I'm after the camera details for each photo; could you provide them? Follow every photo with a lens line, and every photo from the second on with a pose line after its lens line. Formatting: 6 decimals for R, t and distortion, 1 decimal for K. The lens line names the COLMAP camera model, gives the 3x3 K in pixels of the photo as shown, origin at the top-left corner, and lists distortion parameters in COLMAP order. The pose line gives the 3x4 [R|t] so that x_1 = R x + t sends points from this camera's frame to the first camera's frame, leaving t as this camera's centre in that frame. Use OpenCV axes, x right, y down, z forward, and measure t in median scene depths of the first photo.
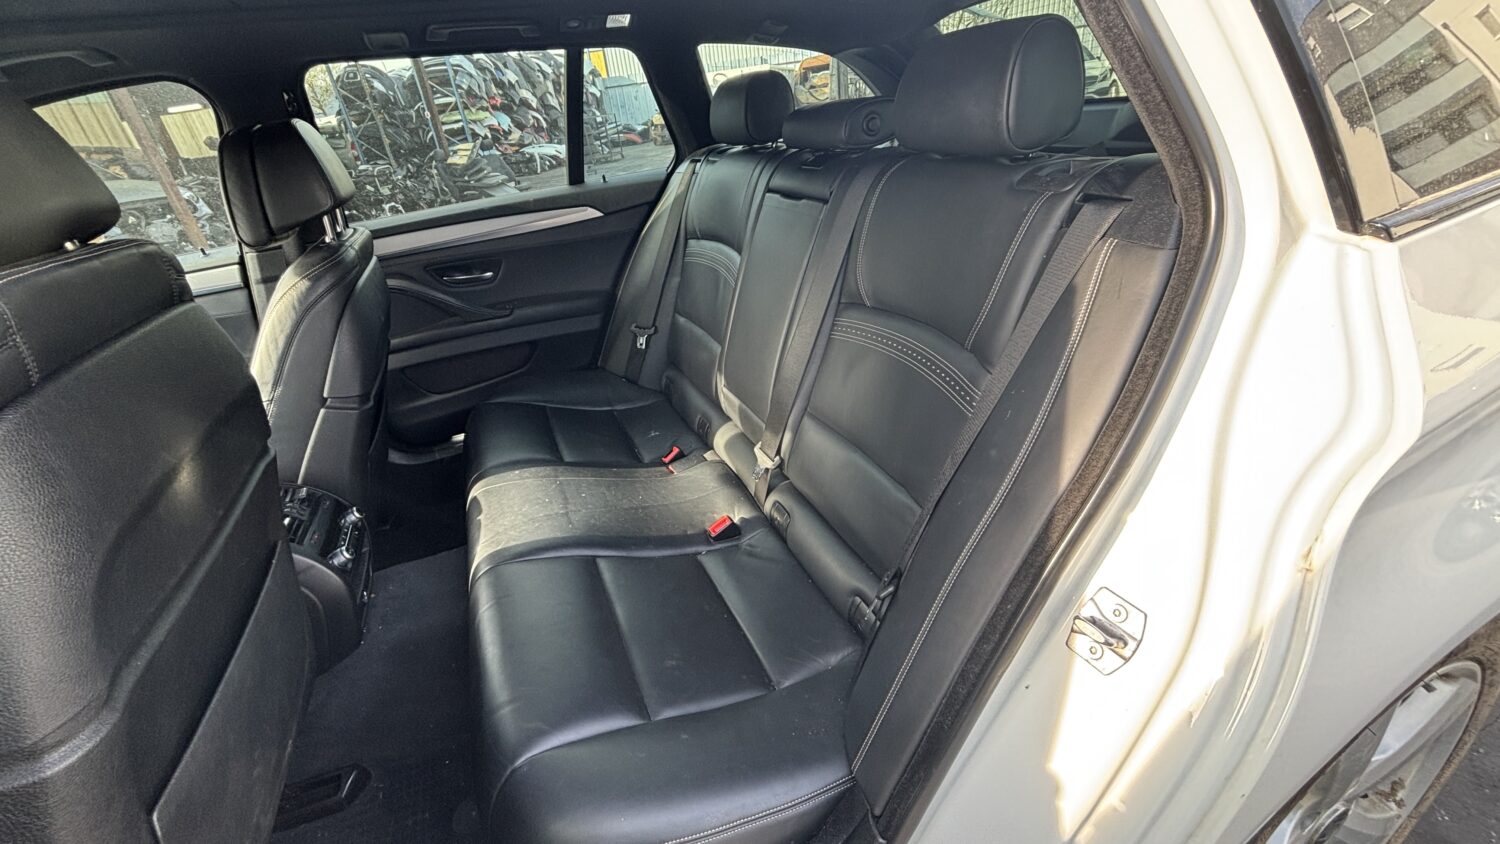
lens RADIAL K [[606.8, 0, 750.0], [0, 606.8, 422.0], [0, 0, 1]] dist [0.000187, -0.017618]
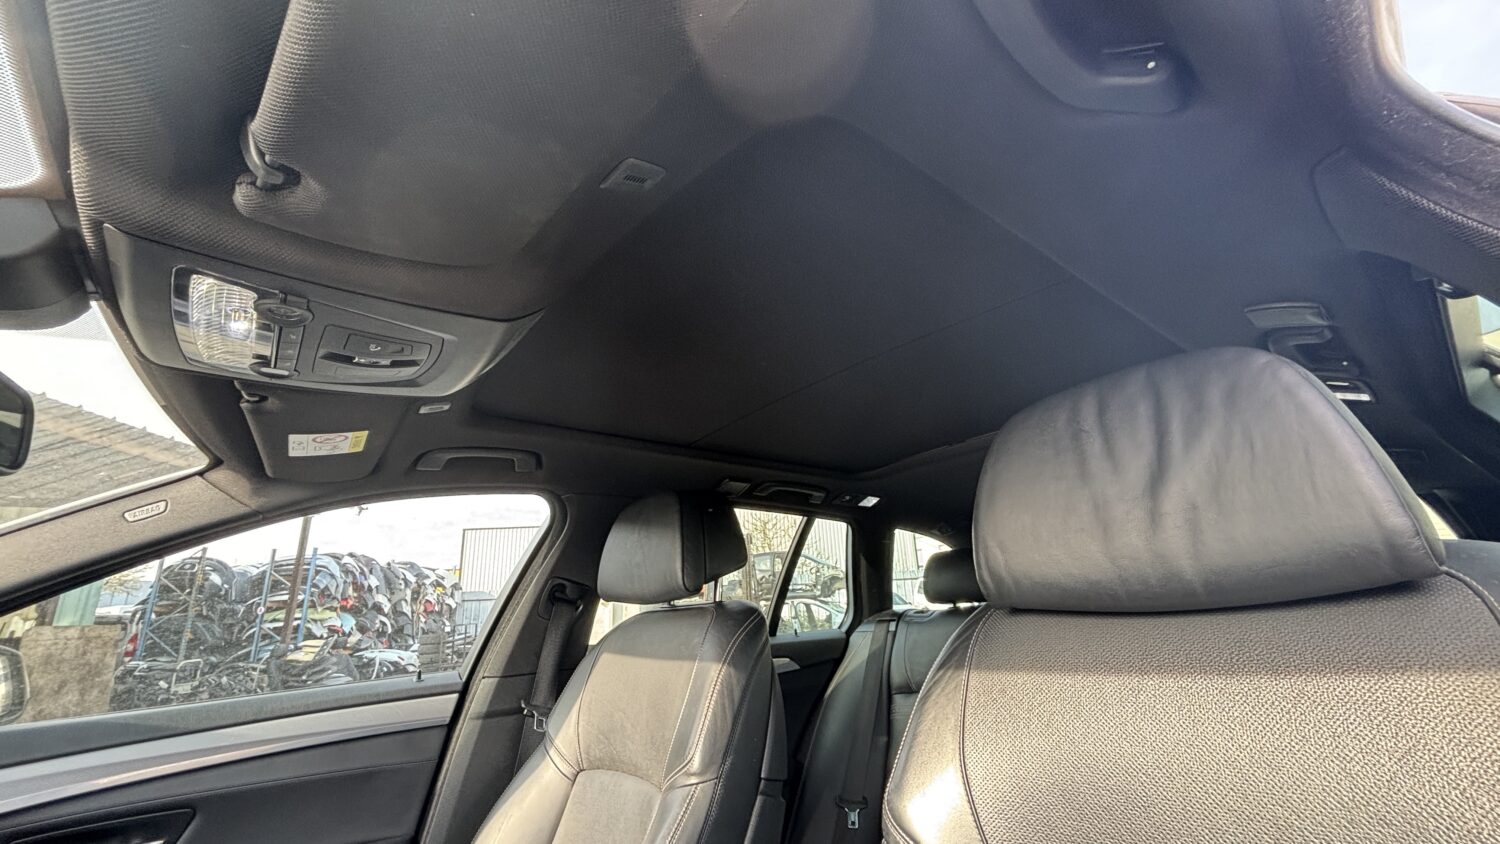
lens RADIAL K [[600.2, 0, 750.0], [0, 600.2, 422.0], [0, 0, 1]] dist [0.000287, 0.000215]
pose [[0.961783, 0.138882, 0.235977, -0.073265], [0.078742, 0.685125, -0.724157, 0.009828], [-0.262246, 0.715063, 0.648006, 0.015607]]
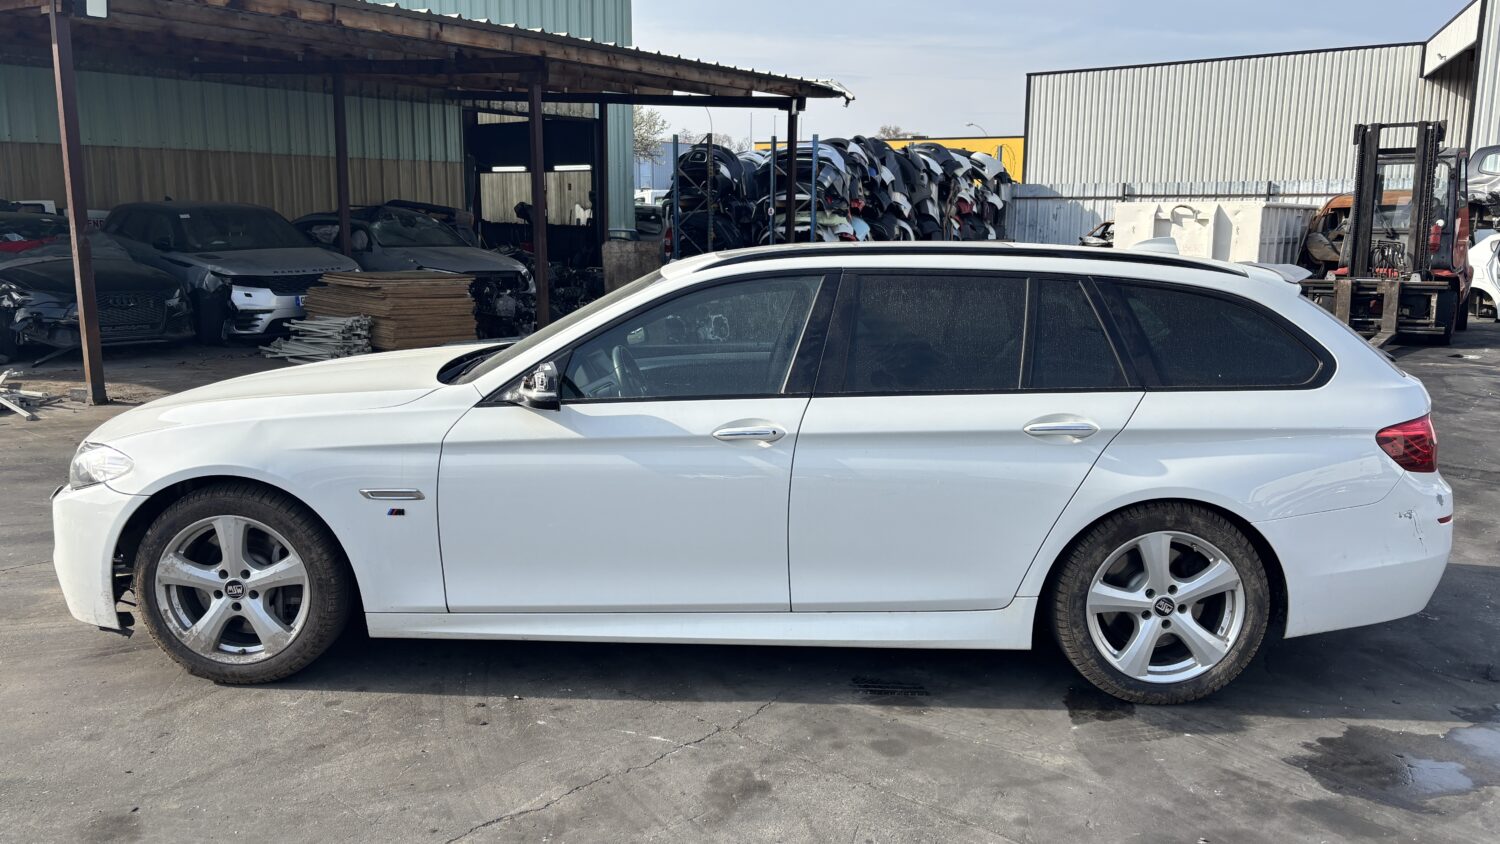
lens RADIAL K [[1170.1, 0, 750.0], [0, 1170.1, 422.0], [0, 0, 1]] dist [0.024139, -0.002667]
pose [[0.904328, 0.178889, -0.387542, 0.062722], [-0.283394, 0.930582, -0.231743, 0.087598], [0.319183, 0.319399, 0.892248, -0.237651]]
